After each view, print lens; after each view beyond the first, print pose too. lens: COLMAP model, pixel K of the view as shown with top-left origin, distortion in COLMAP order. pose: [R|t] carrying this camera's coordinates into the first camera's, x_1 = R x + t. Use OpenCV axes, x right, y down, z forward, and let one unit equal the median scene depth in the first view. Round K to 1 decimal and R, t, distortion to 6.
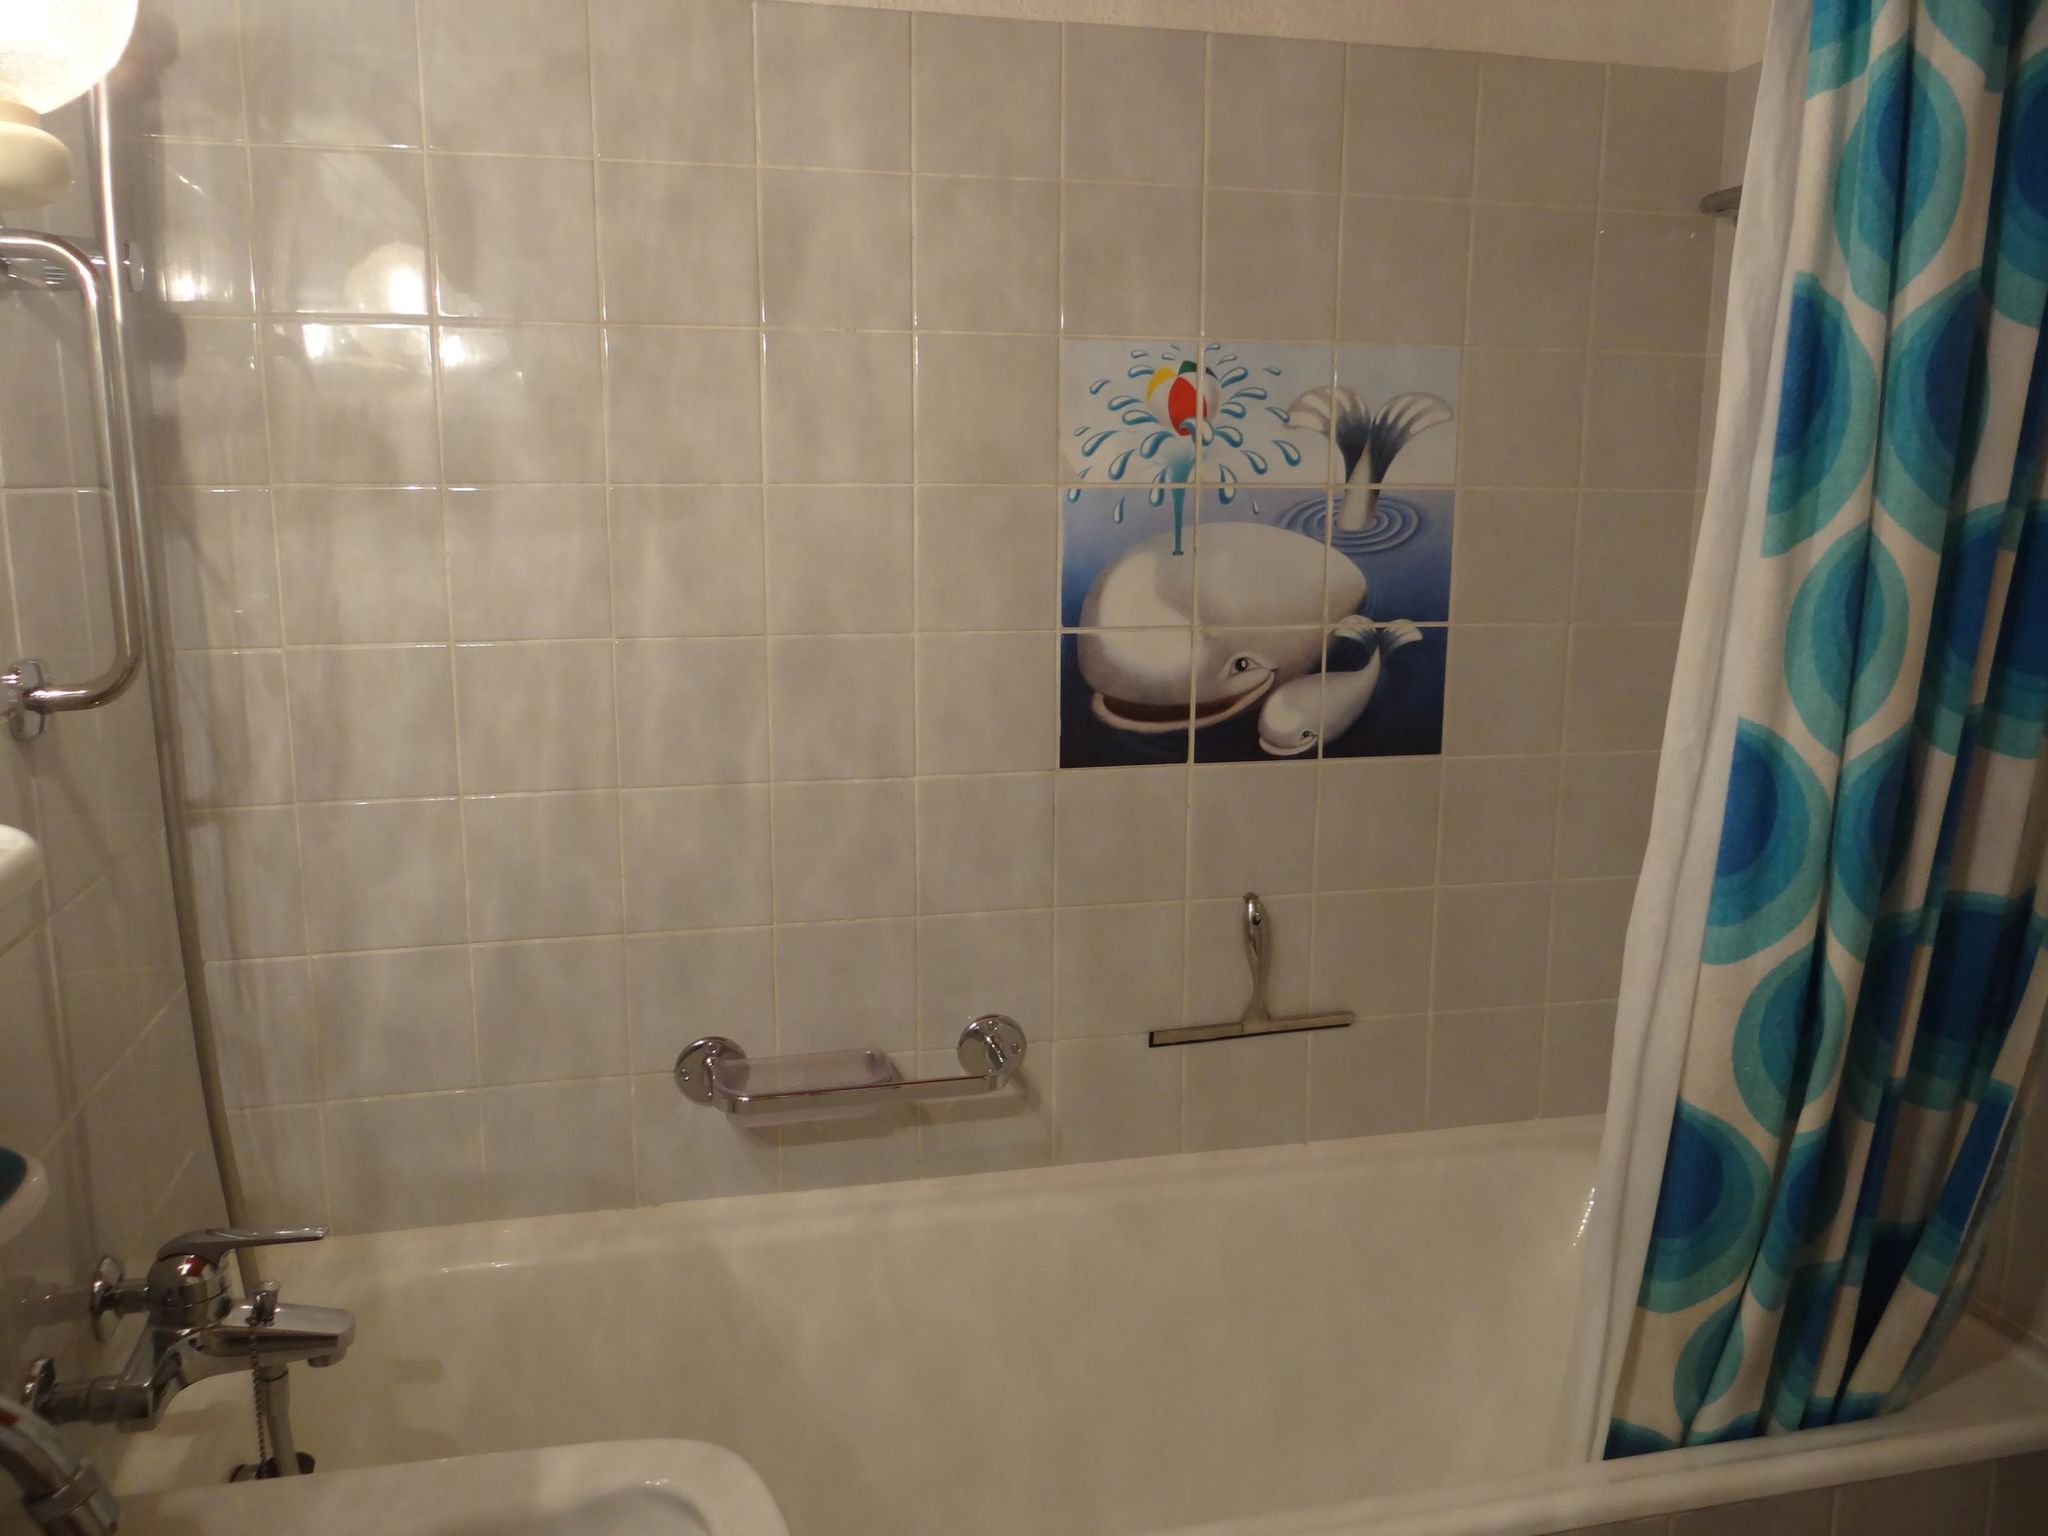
lens RADIAL K [[1598.9, 0, 1022.4], [0, 1598.9, 764.7], [0, 0, 1]] dist [-0.010920, -0.006946]
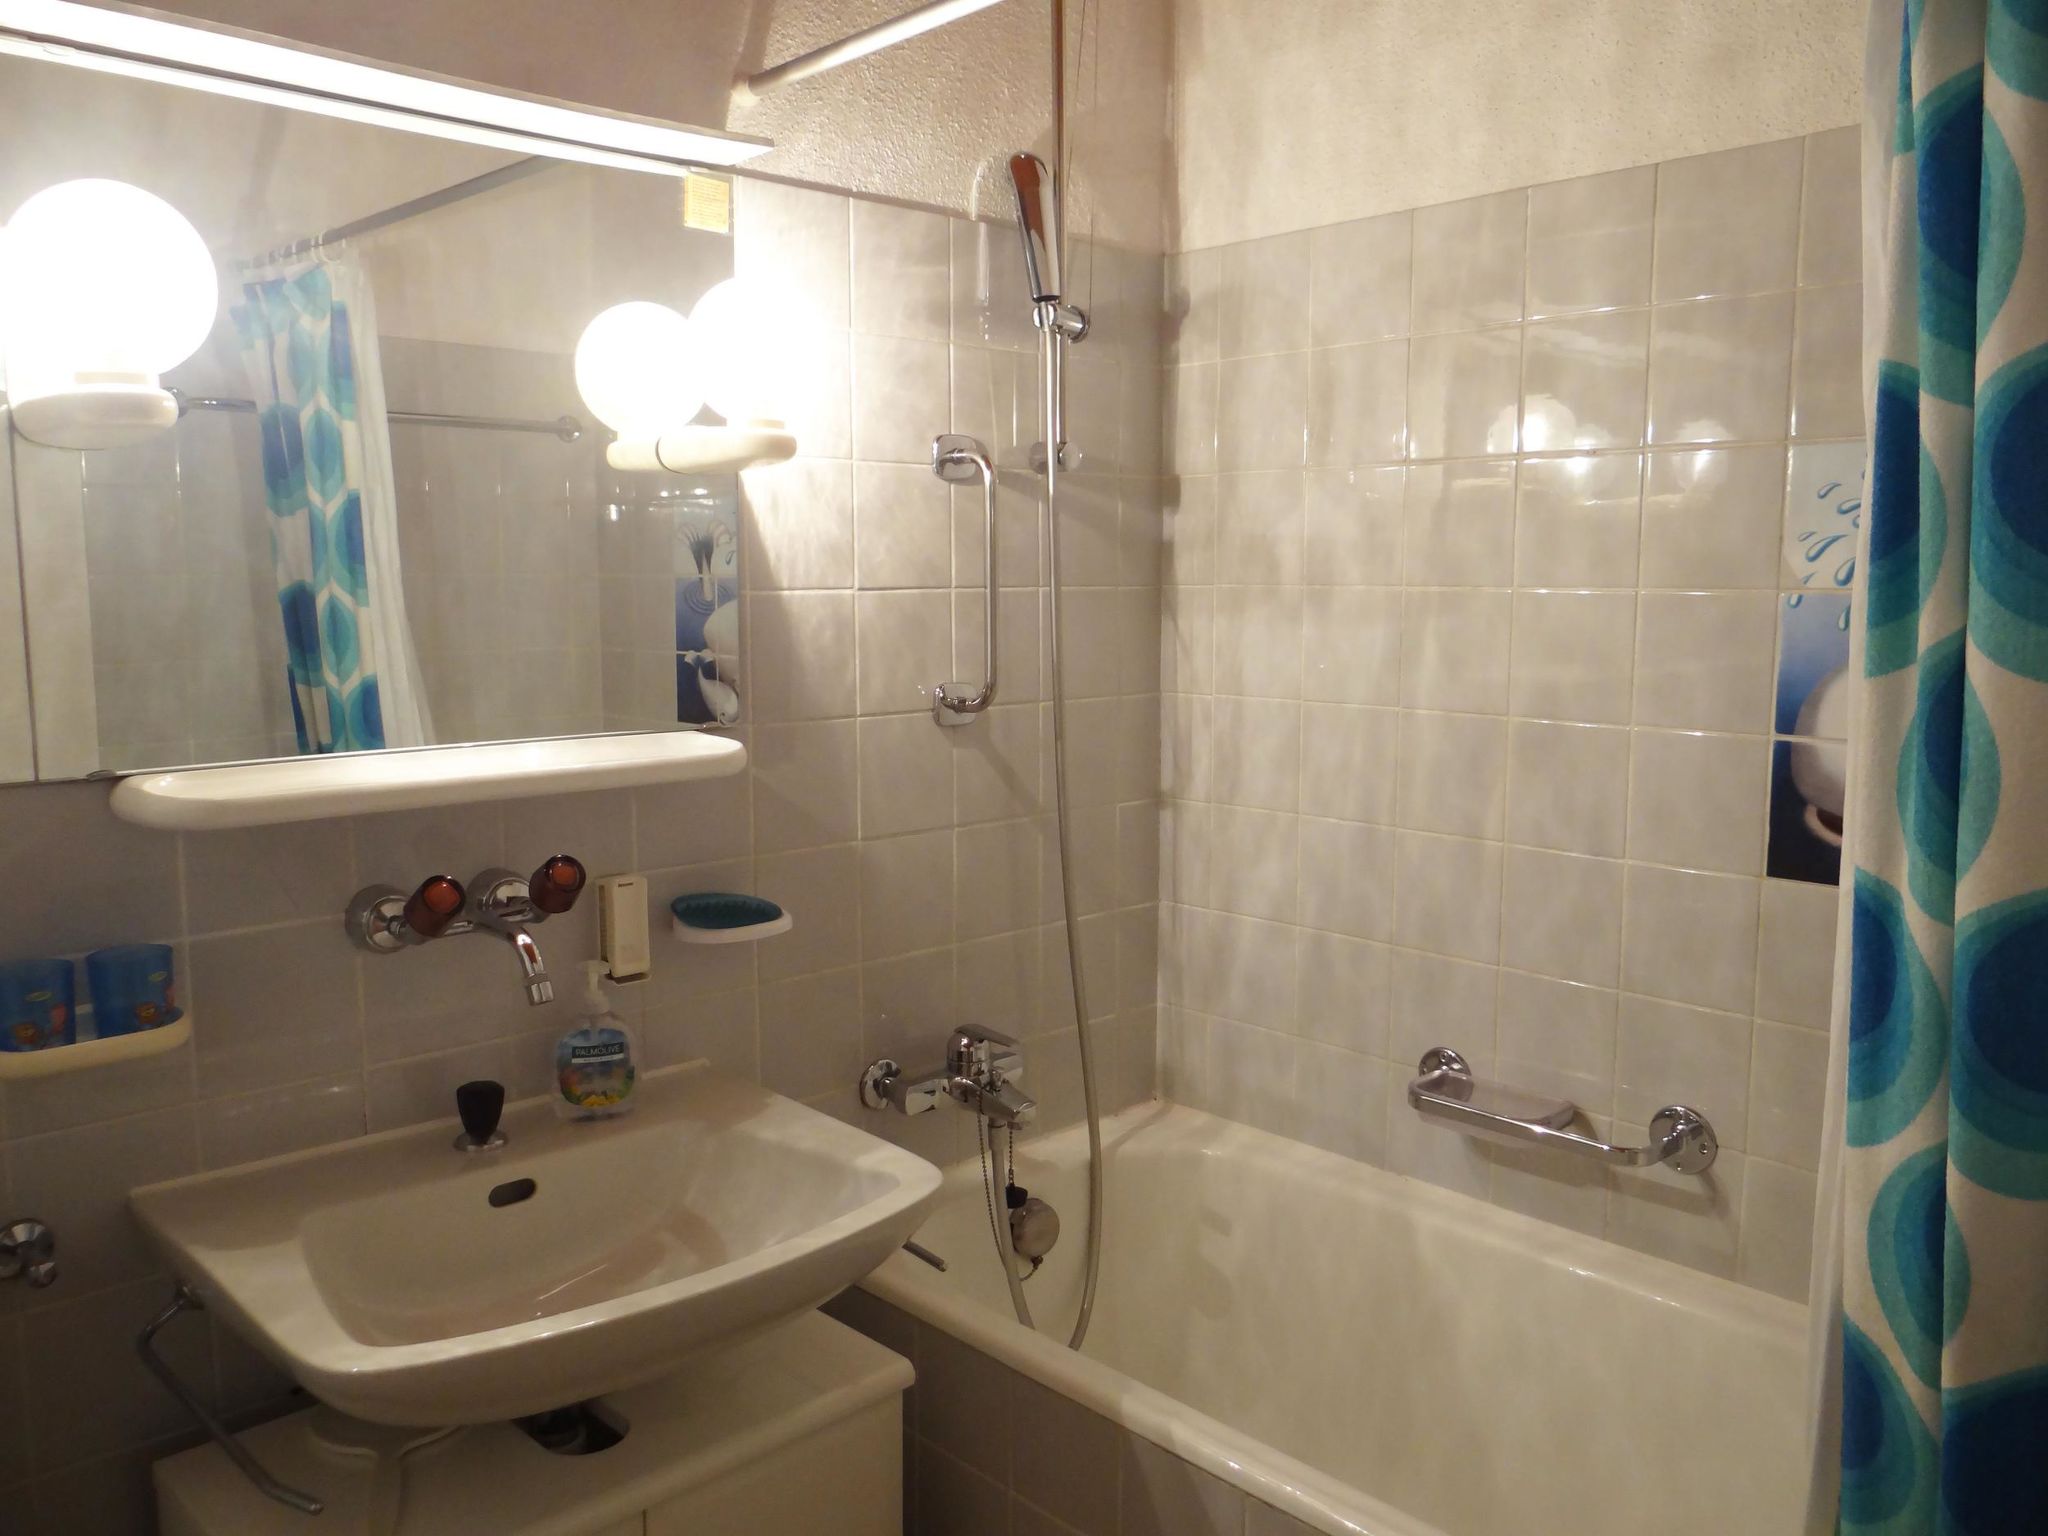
lens RADIAL K [[1598.9, 0, 1018.8], [0, 1598.9, 767.0], [0, 0, 1]] dist [-0.010920, -0.006946]
pose [[0.489140, 0.103319, -0.866064, 0.677790], [-0.152148, 0.987842, 0.031916, -0.026623], [0.858832, 0.116159, 0.498913, 0.112614]]
